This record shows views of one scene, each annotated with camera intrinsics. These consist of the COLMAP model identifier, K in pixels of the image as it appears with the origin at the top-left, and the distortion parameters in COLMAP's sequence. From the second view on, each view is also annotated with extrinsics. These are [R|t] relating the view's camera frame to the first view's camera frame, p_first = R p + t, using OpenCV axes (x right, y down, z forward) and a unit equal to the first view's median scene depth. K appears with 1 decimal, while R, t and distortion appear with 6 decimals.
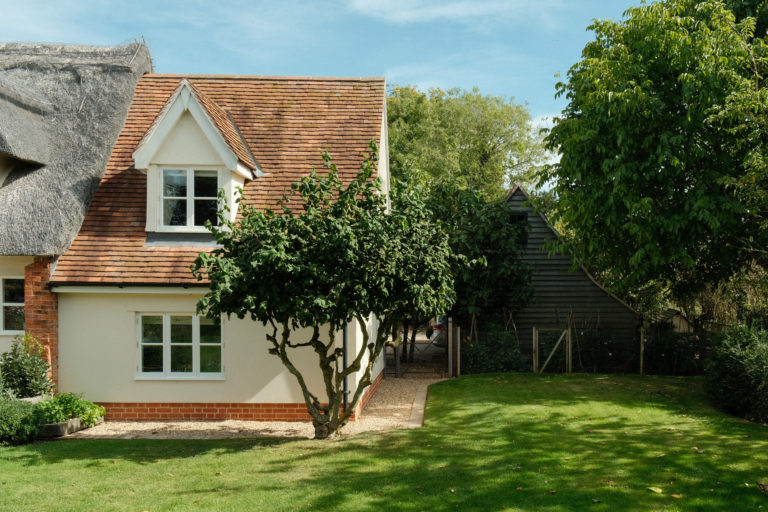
lens RADIAL K [[695.9, 0, 383.3], [0, 695.9, 314.6], [0, 0, 1]] dist [-0.003161, -0.006801]
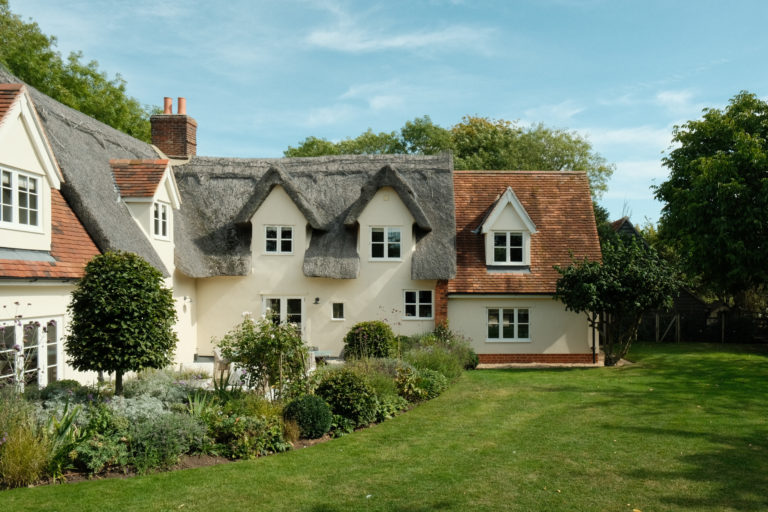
lens RADIAL K [[650.9, 0, 414.2], [0, 650.9, 309.1], [0, 0, 1]] dist [-0.006159, -0.004066]
pose [[0.999907, -0.010248, 0.009024, -0.563258], [0.010206, 0.999937, 0.004703, -0.008818], [-0.009072, -0.004611, 0.999948, -0.796097]]
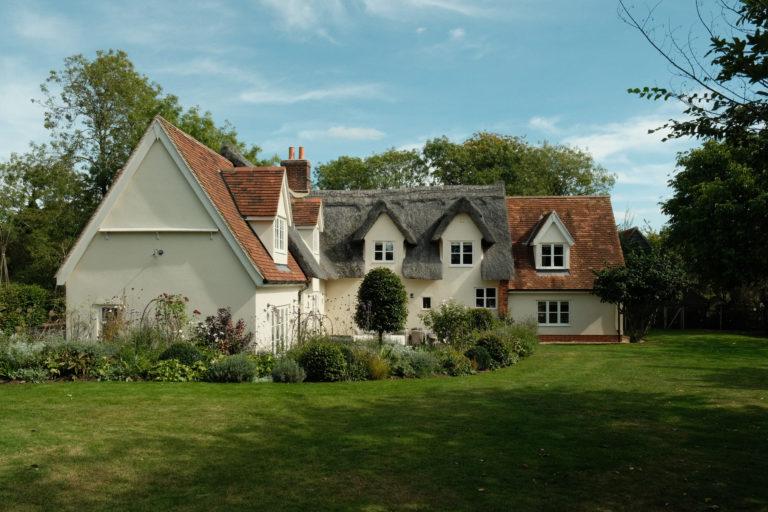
lens RADIAL K [[620.0, 0, 344.5], [0, 620.0, 301.8], [0, 0, 1]] dist [-0.015882, 0.000082]
pose [[0.995590, -0.011916, -0.093047, -0.843169], [0.011579, 0.999924, -0.004158, 0.003409], [0.093090, 0.003063, 0.995653, -1.355400]]
